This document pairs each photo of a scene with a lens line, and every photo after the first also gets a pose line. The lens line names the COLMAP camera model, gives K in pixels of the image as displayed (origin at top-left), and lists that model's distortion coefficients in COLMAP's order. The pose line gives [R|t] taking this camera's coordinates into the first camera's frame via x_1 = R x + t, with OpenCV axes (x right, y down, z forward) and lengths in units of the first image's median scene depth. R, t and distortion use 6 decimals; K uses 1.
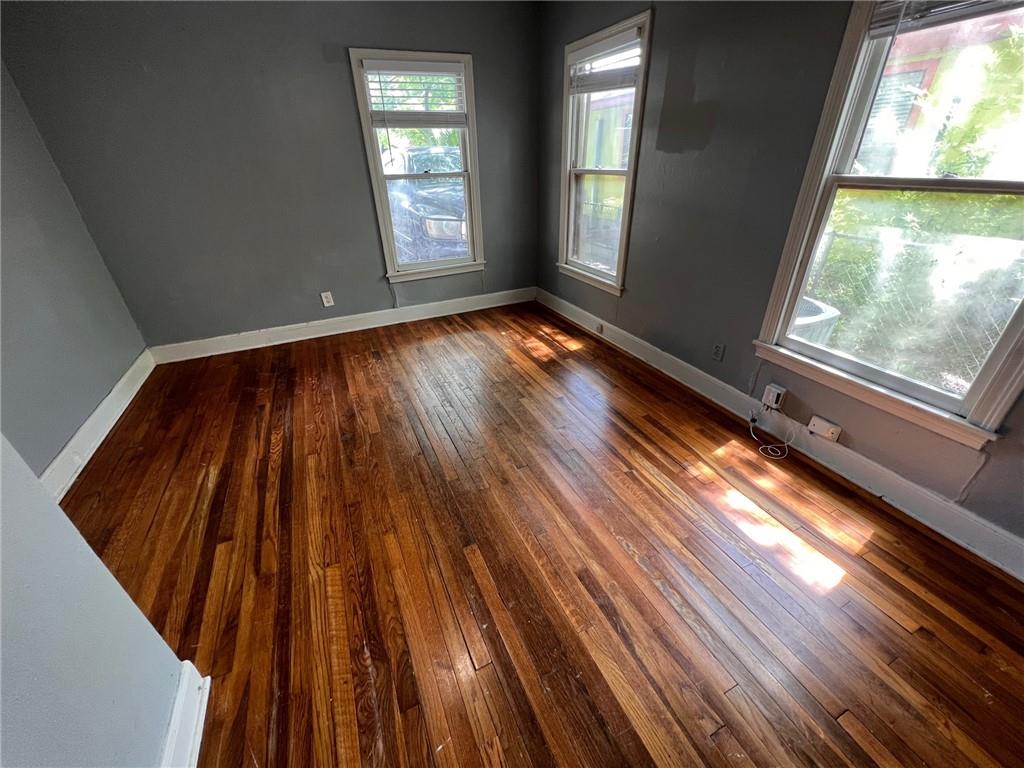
lens RADIAL K [[412.0, 0, 512.7], [0, 412.0, 386.2], [0, 0, 1]] dist [0.001837, 0.000195]
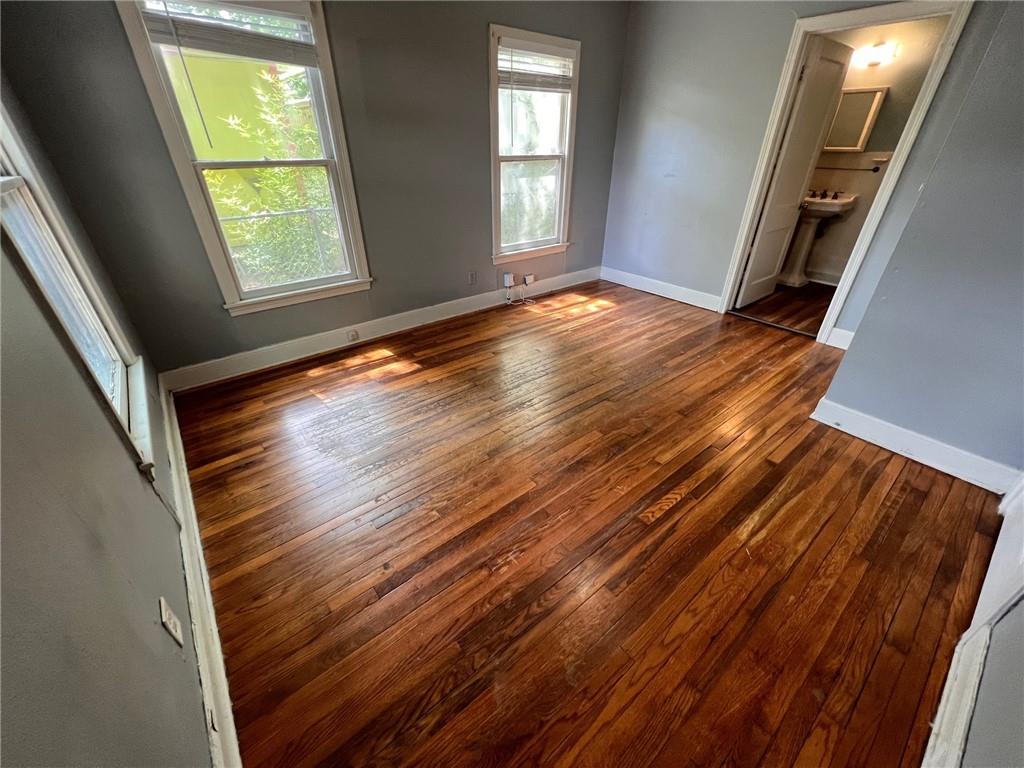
lens RADIAL K [[412.0, 0, 512.7], [0, 412.0, 386.2], [0, 0, 1]] dist [0.001837, 0.000195]
pose [[-0.249393, -0.474094, 0.844416, -1.167099], [0.475581, 0.699615, 0.533256, -0.634905], [-0.843579, 0.534578, 0.050992, 1.200252]]
